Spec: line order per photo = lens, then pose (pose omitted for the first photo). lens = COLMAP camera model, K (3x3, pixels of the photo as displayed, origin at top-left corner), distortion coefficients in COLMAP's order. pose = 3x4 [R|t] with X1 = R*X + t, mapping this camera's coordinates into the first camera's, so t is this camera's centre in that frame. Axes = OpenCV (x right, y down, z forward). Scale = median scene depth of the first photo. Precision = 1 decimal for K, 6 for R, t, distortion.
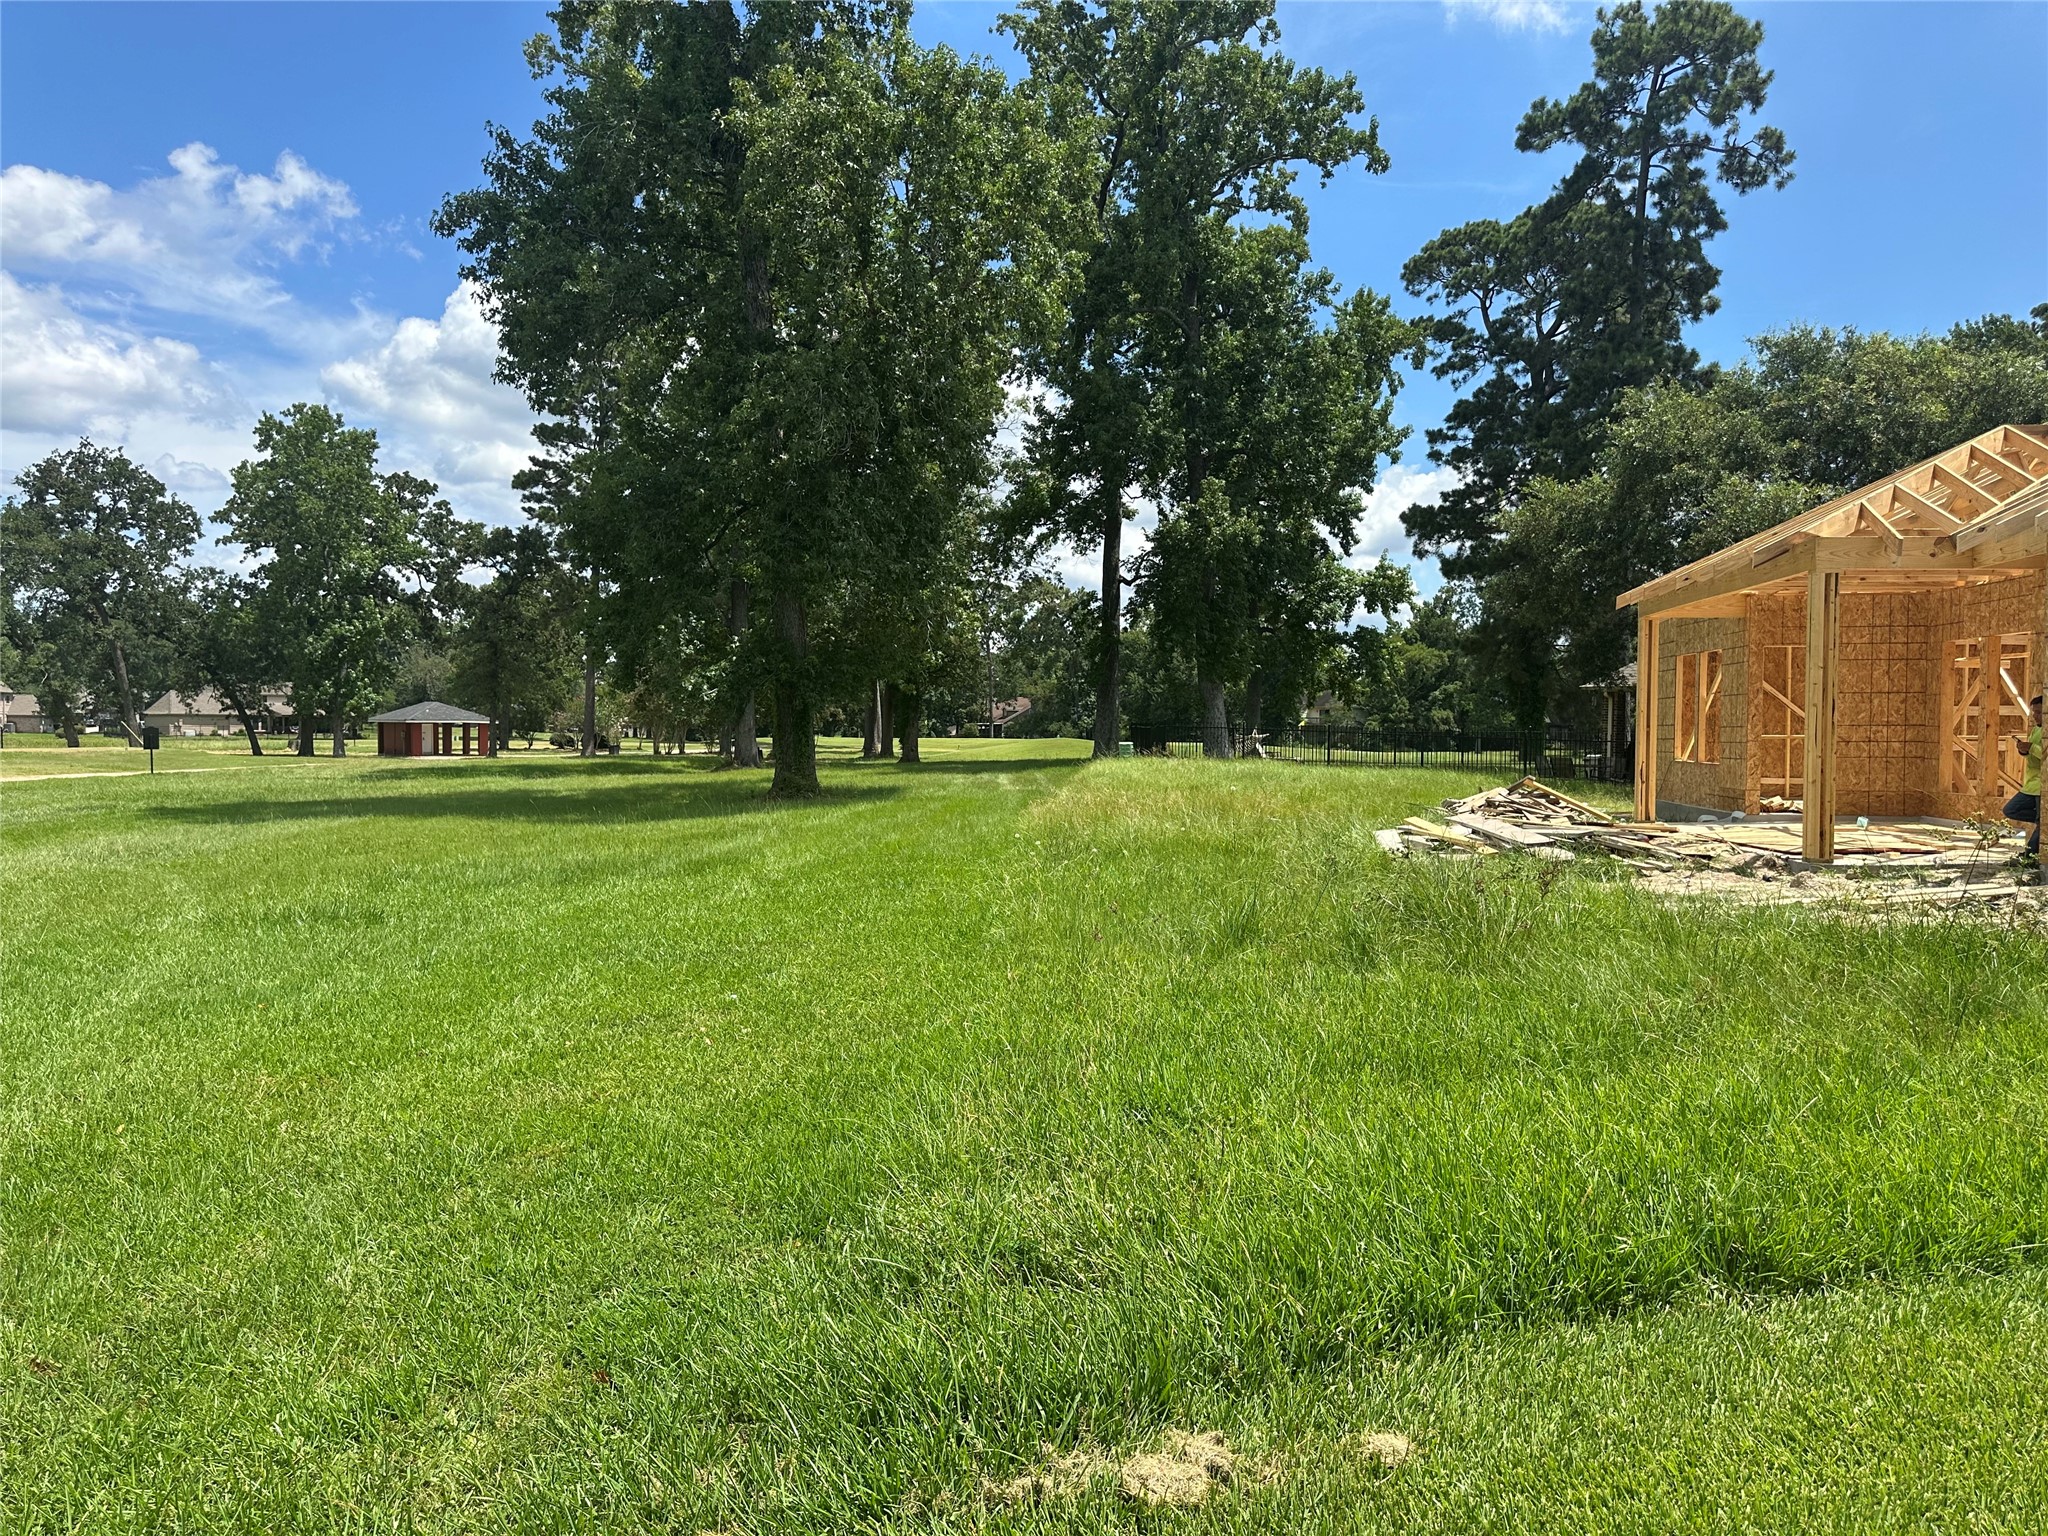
lens RADIAL K [[1419.9, 0, 1040.5], [0, 1419.9, 772.2], [0, 0, 1]] dist [0.118668, -0.191235]
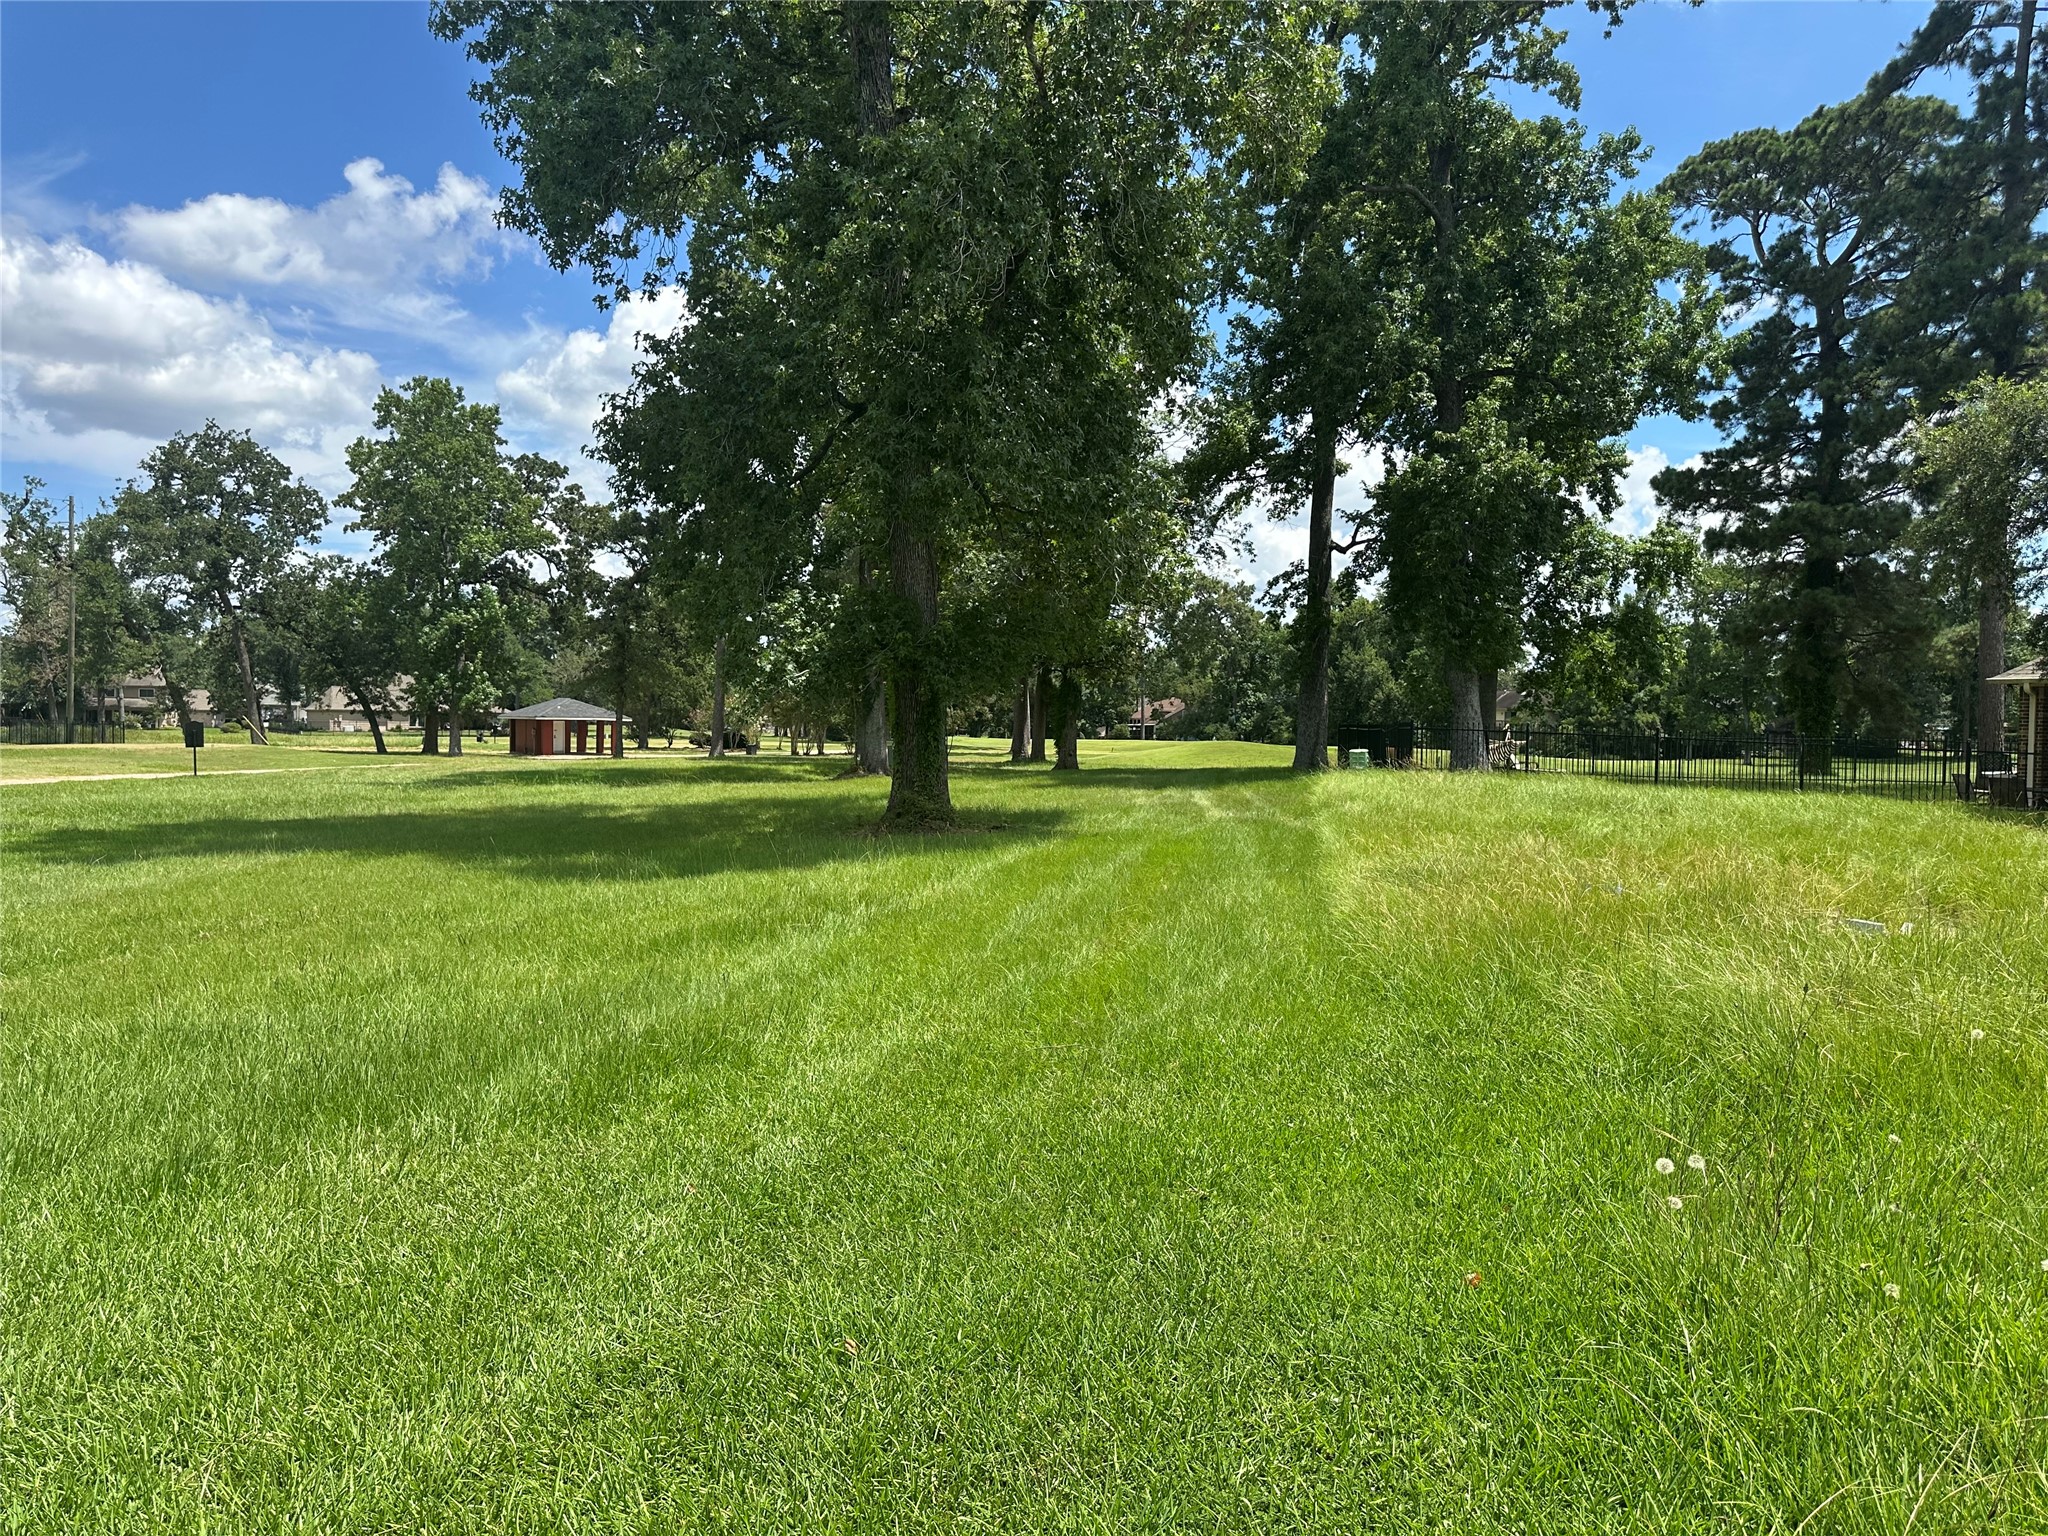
lens RADIAL K [[1435.1, 0, 1024.0], [0, 1435.1, 768.0], [0, 0, 1]] dist [-0.006219, -0.003657]
pose [[0.993456, 0.010765, -0.113709, -0.017015], [-0.011200, 0.999932, -0.003188, -0.003900], [0.113667, 0.004440, 0.993509, 0.126457]]
